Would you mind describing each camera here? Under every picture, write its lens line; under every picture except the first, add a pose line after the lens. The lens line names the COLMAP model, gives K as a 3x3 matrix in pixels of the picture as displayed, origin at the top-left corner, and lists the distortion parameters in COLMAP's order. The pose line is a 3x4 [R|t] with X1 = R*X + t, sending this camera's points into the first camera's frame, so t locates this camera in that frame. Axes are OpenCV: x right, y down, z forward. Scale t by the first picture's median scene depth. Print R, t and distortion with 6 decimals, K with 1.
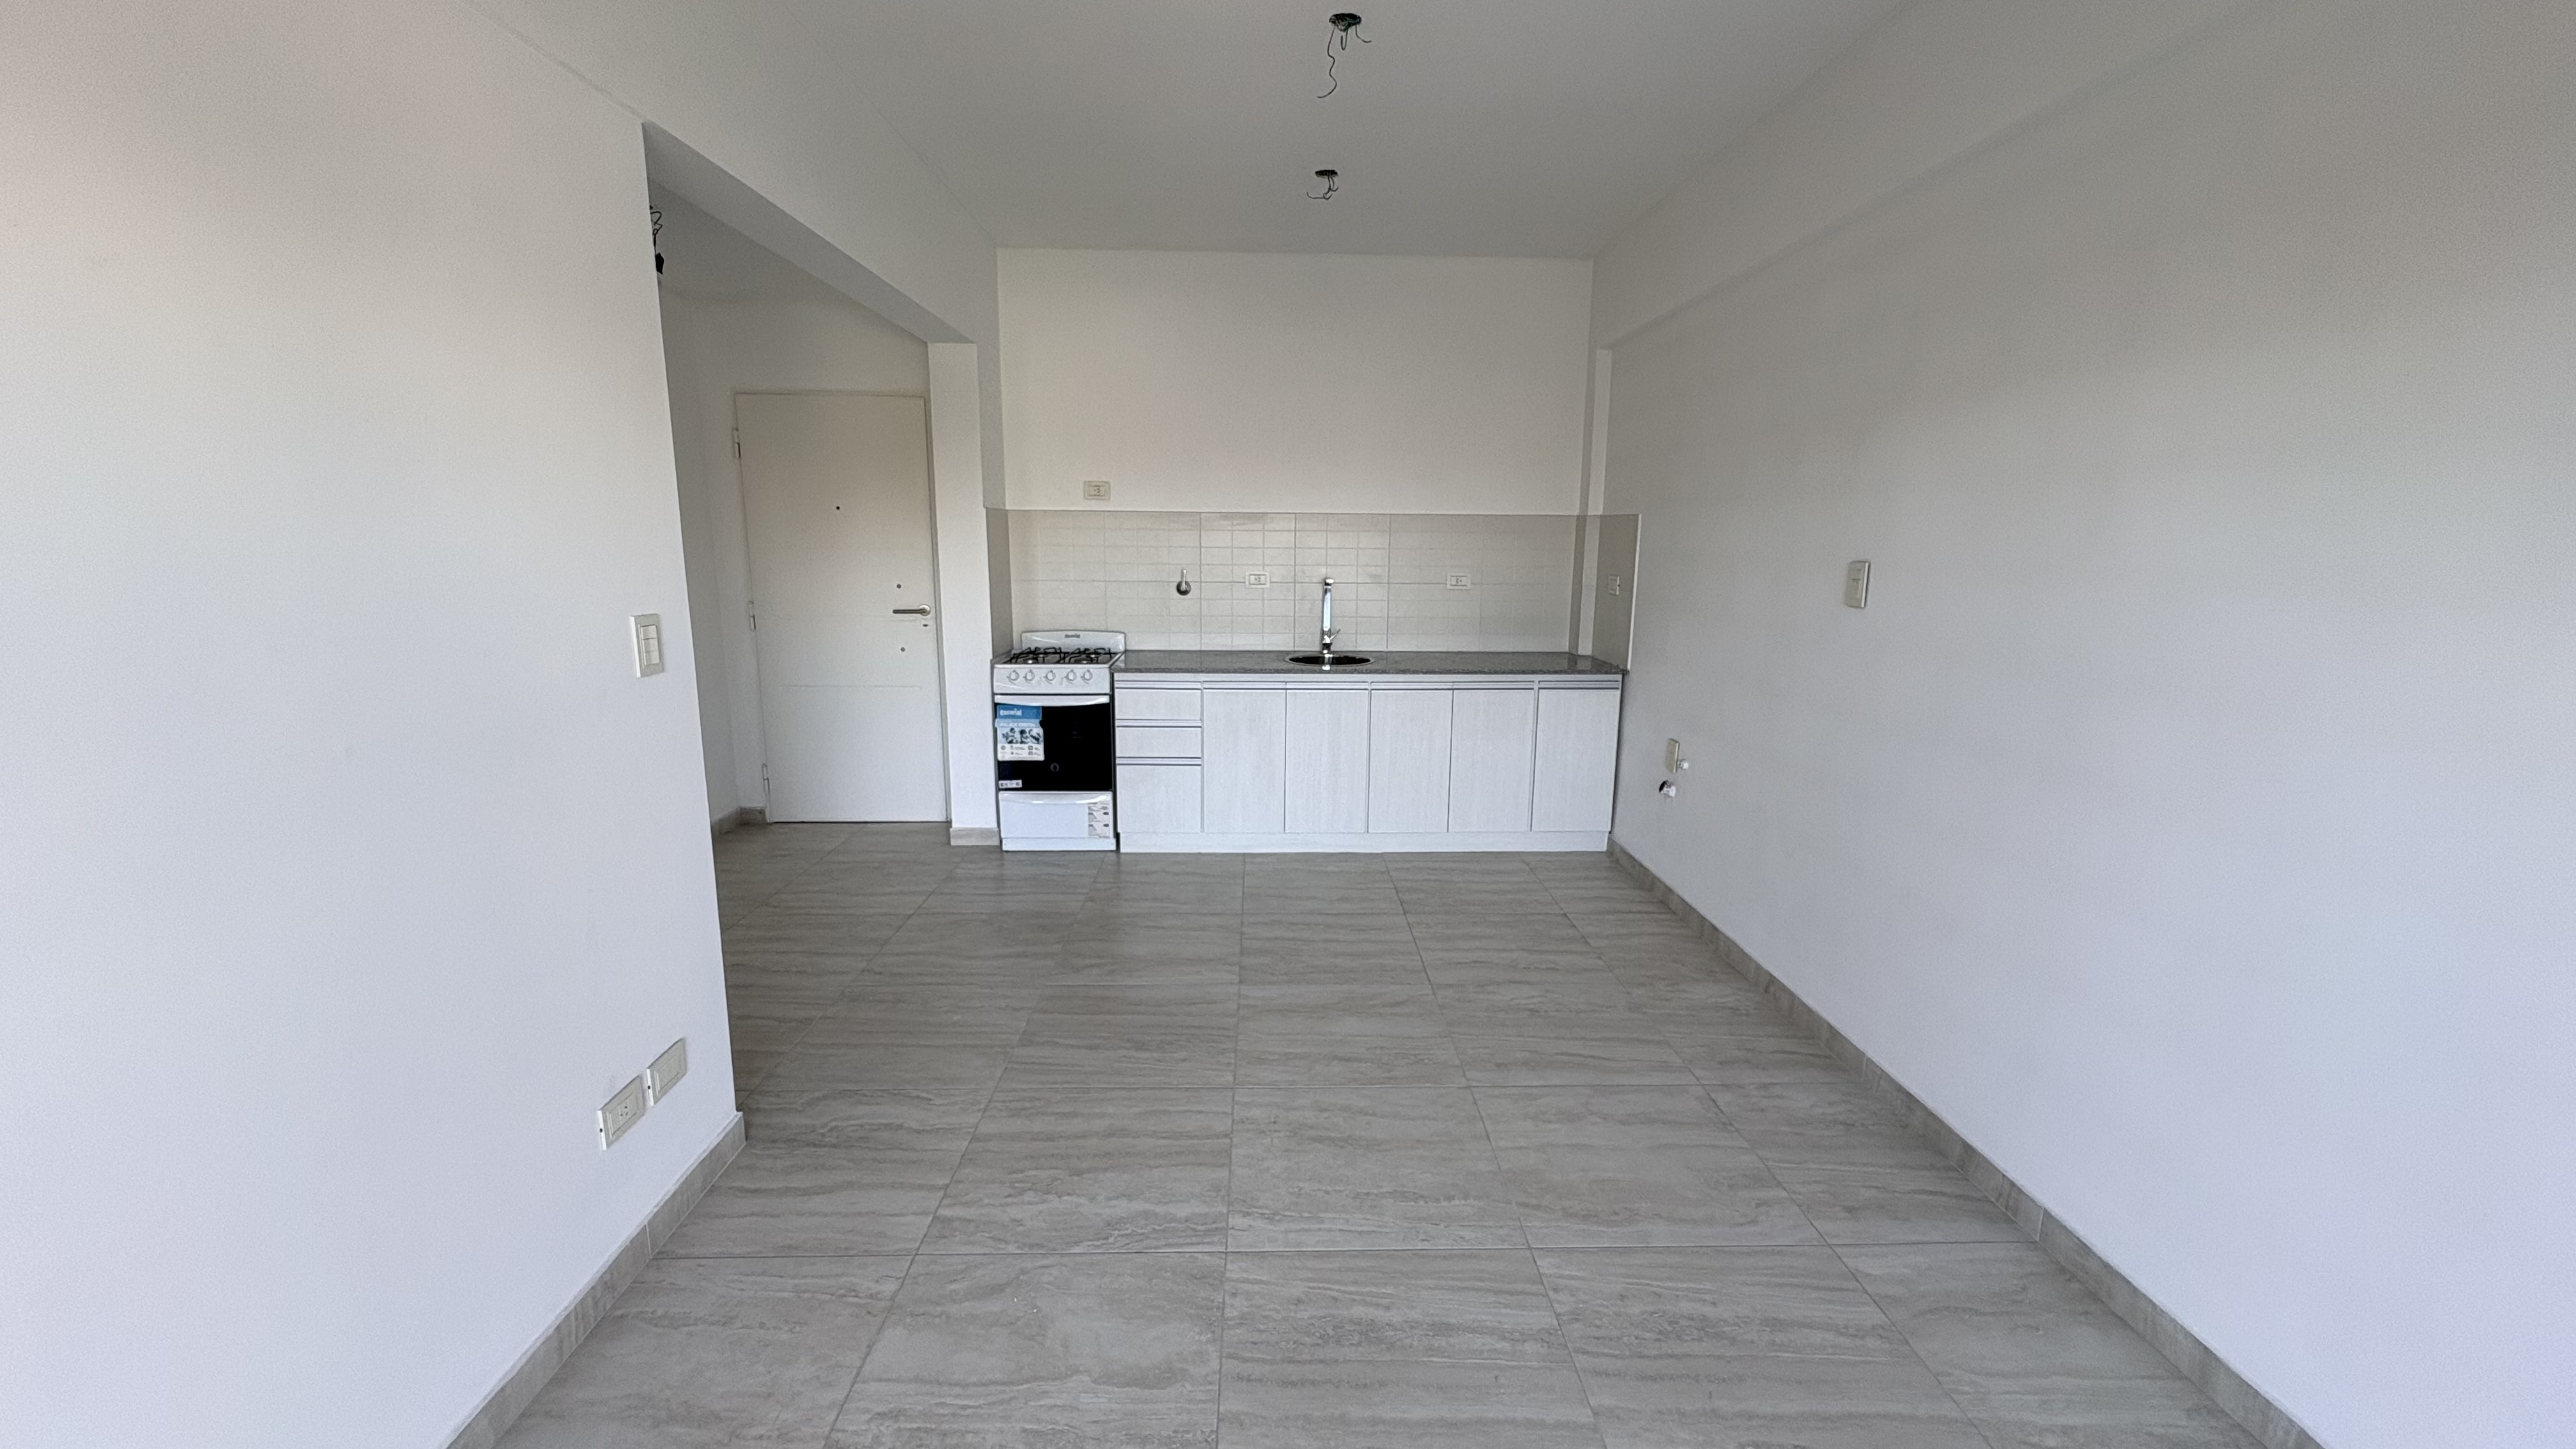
lens RADIAL K [[1023.6, 0, 1288.3], [0, 1023.6, 722.7], [0, 0, 1]] dist [0.000047, 0.001001]
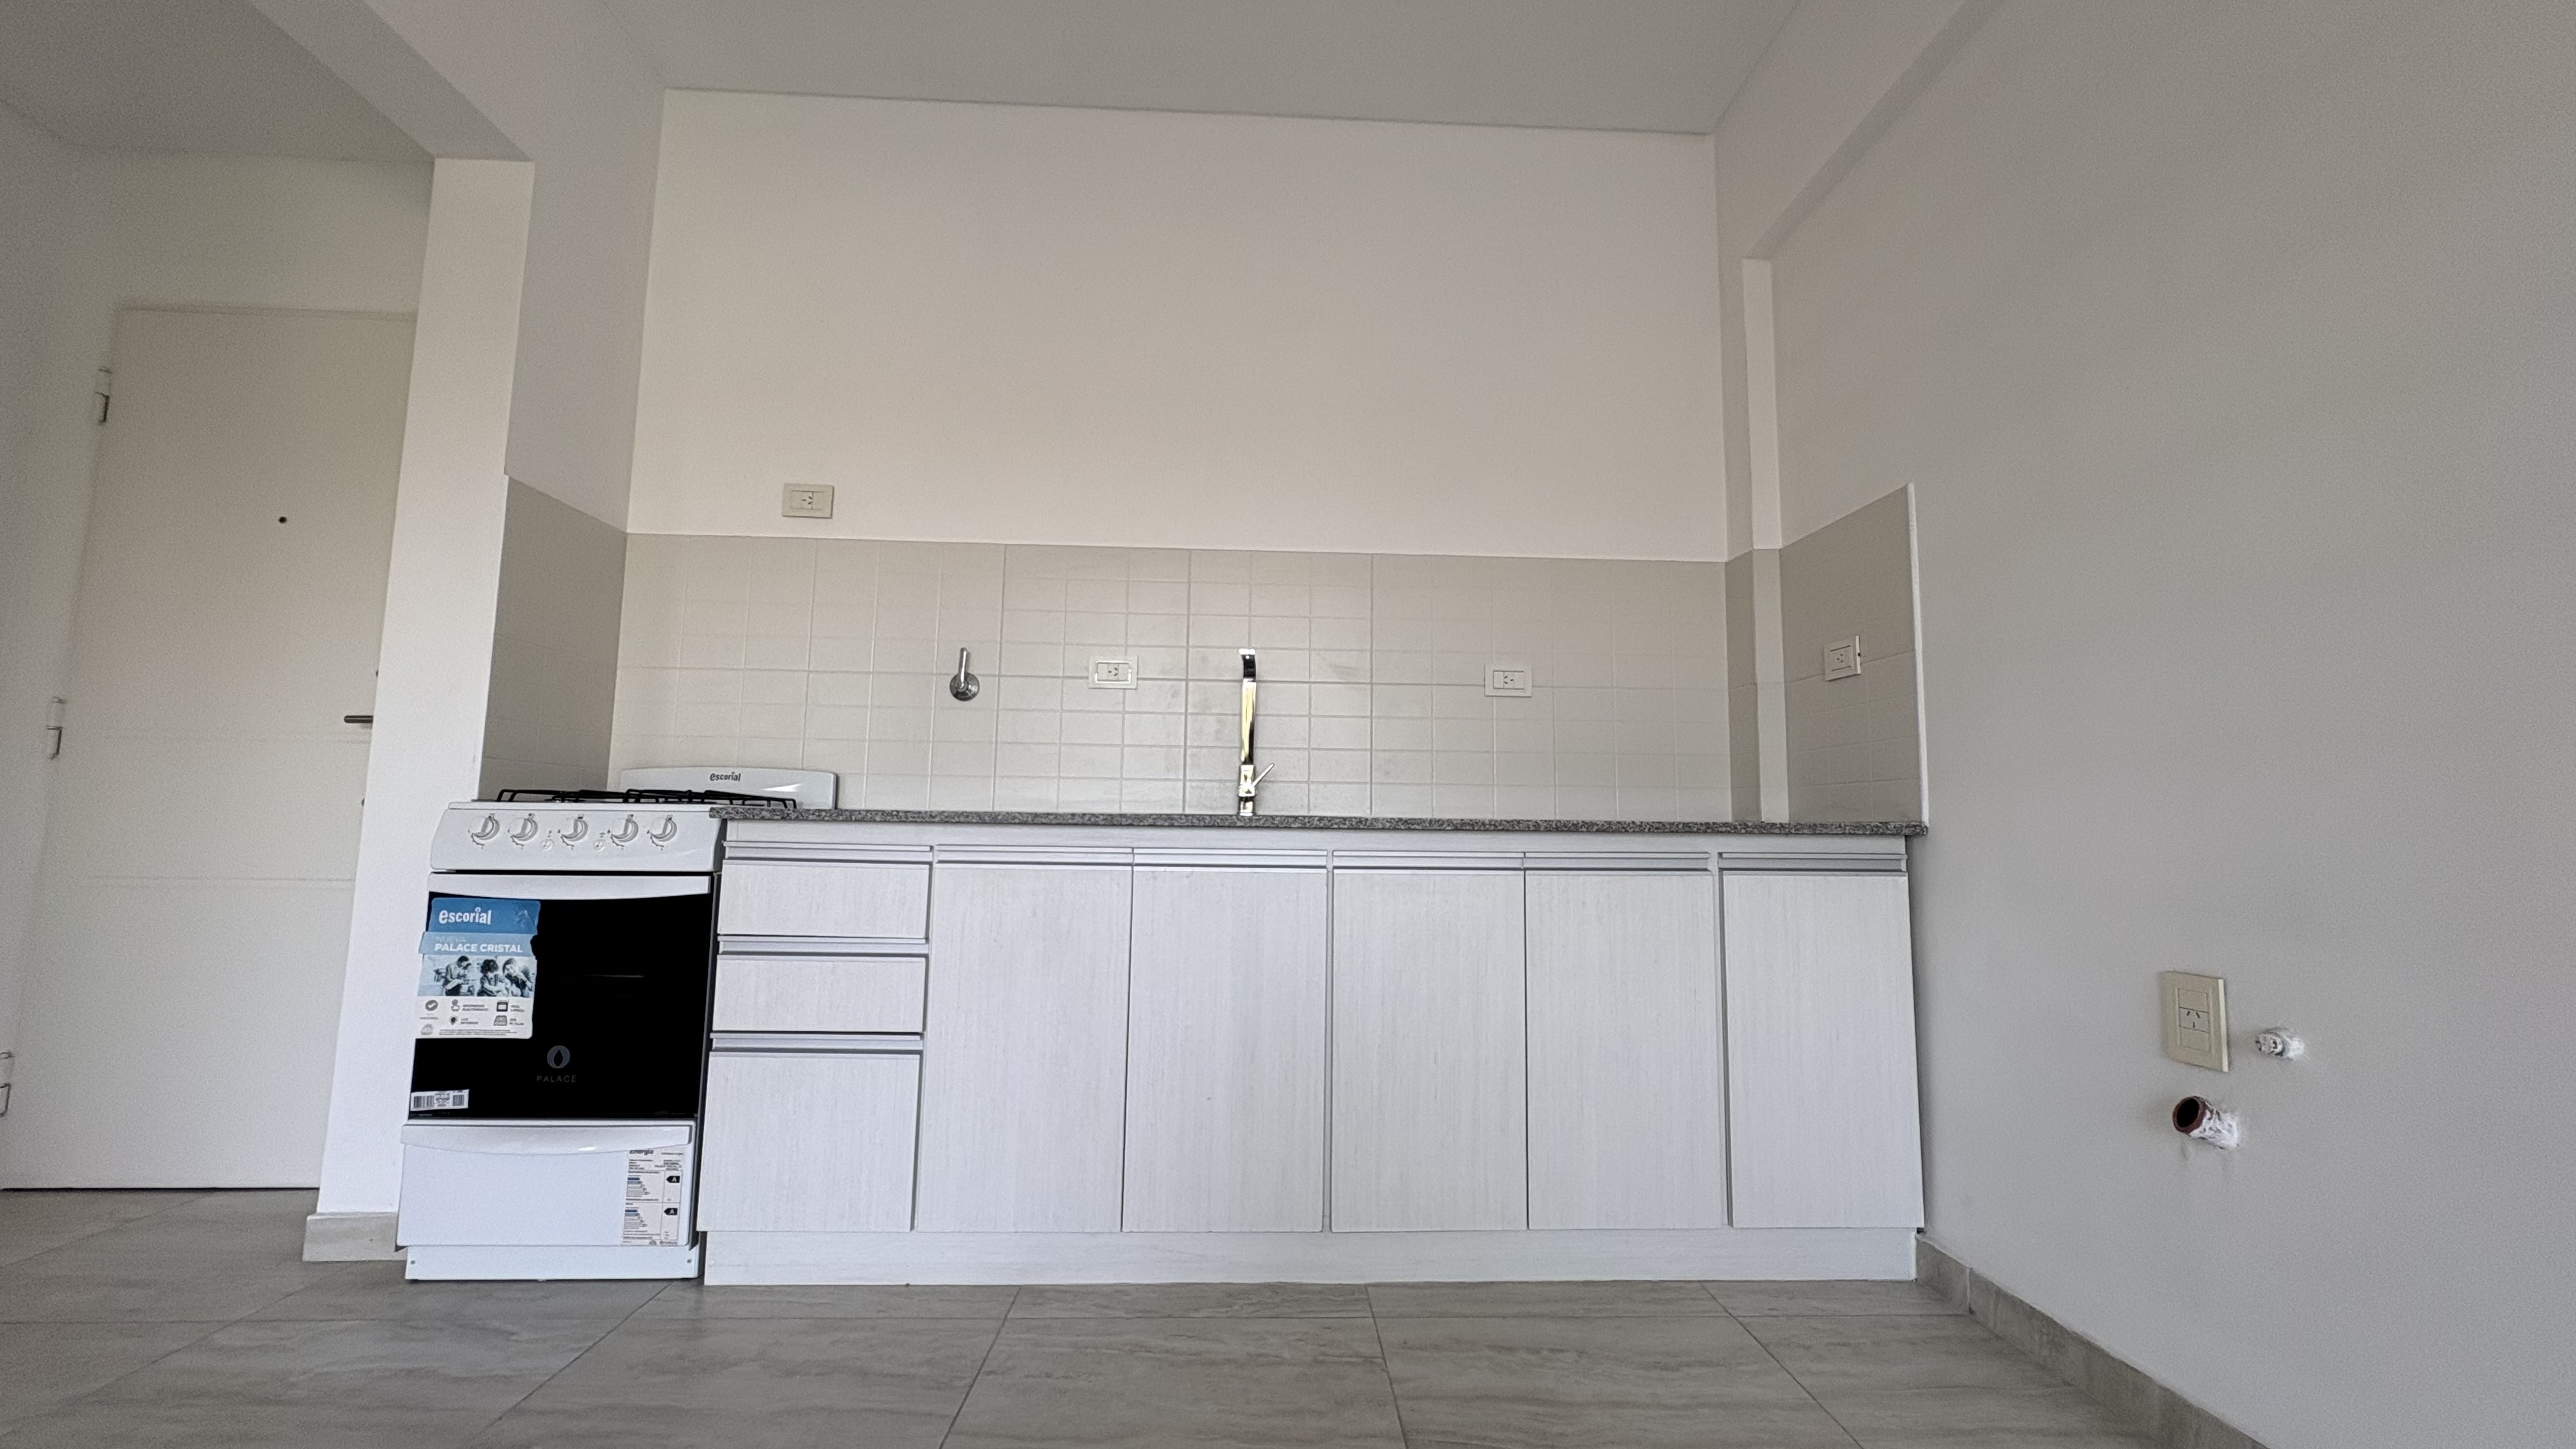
lens RADIAL K [[1023.6, 0, 1289.6], [0, 1023.6, 723.2], [0, 0, 1]] dist [0.000047, 0.001001]
pose [[0.999907, 0.007457, 0.011404, 0.057682], [-0.003901, 0.958590, -0.284764, 0.031964], [-0.013055, 0.284693, 0.958530, 0.577623]]
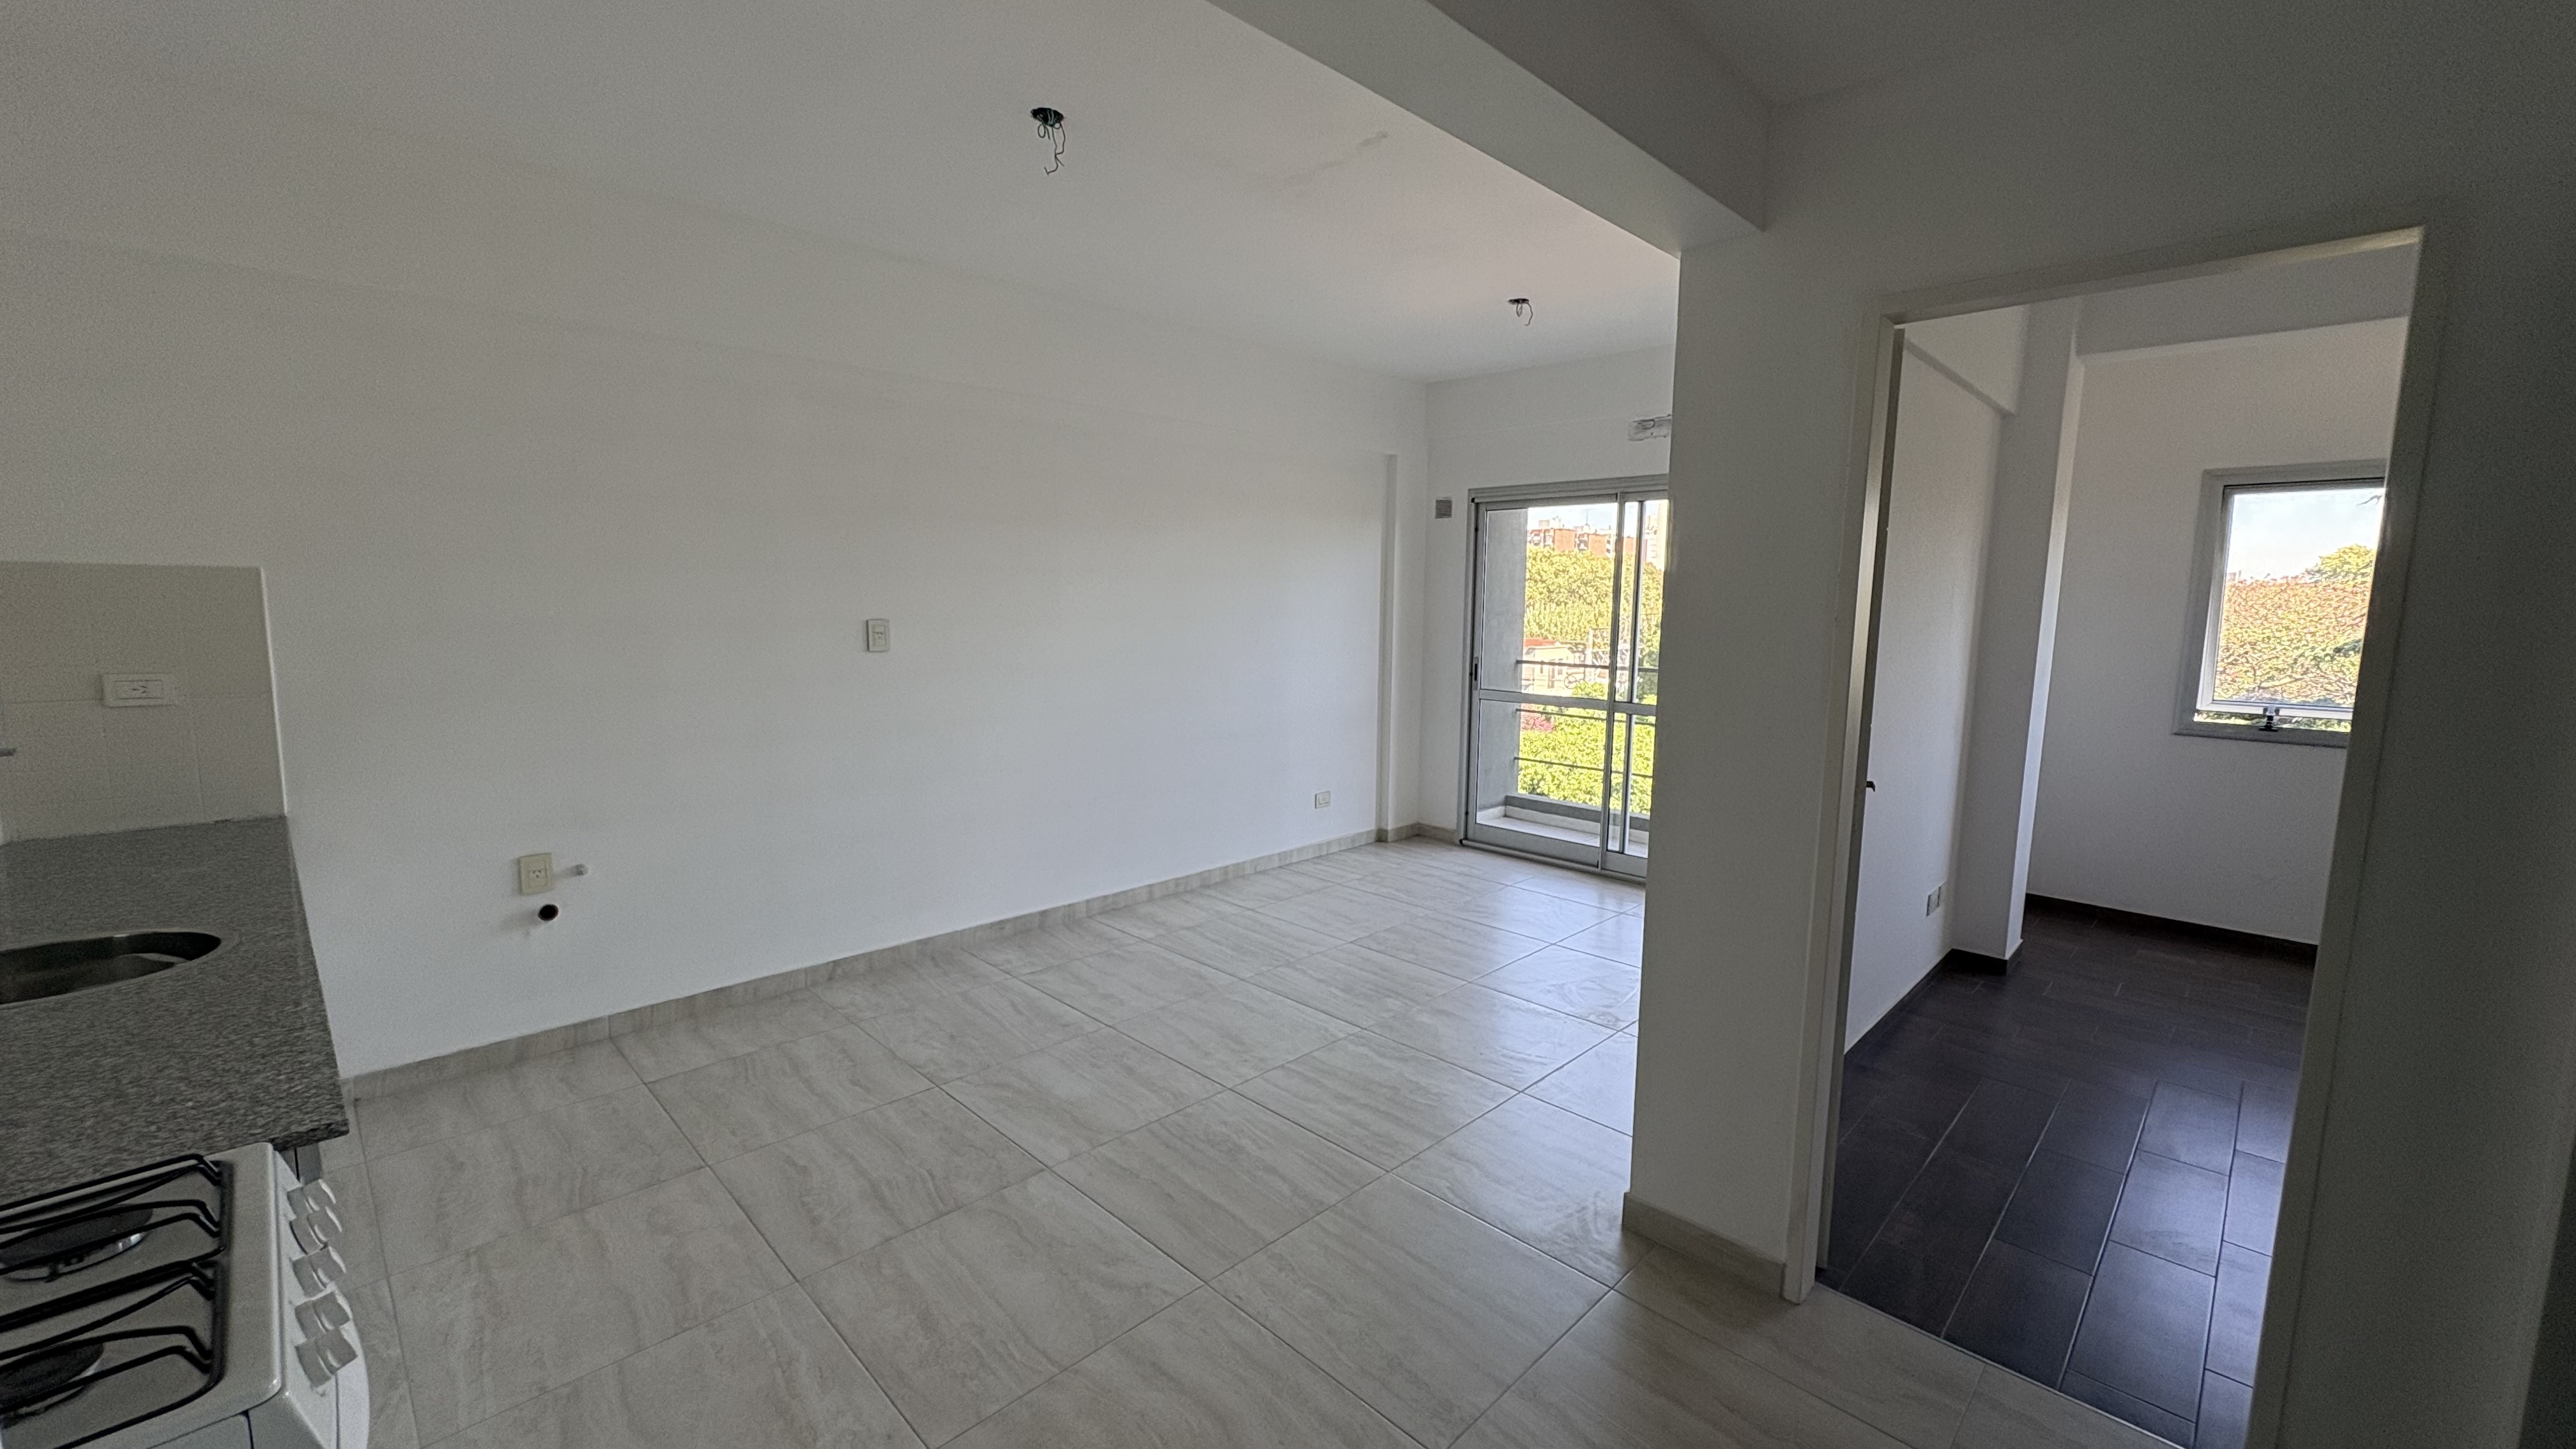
lens RADIAL K [[1023.6, 0, 1289.9], [0, 1023.6, 721.8], [0, 0, 1]] dist [0.000047, 0.001001]
pose [[-0.688618, -0.107304, 0.717141, -0.529854], [0.115446, 0.960152, 0.254520, -0.195115], [-0.715875, 0.258058, -0.648790, 0.957708]]
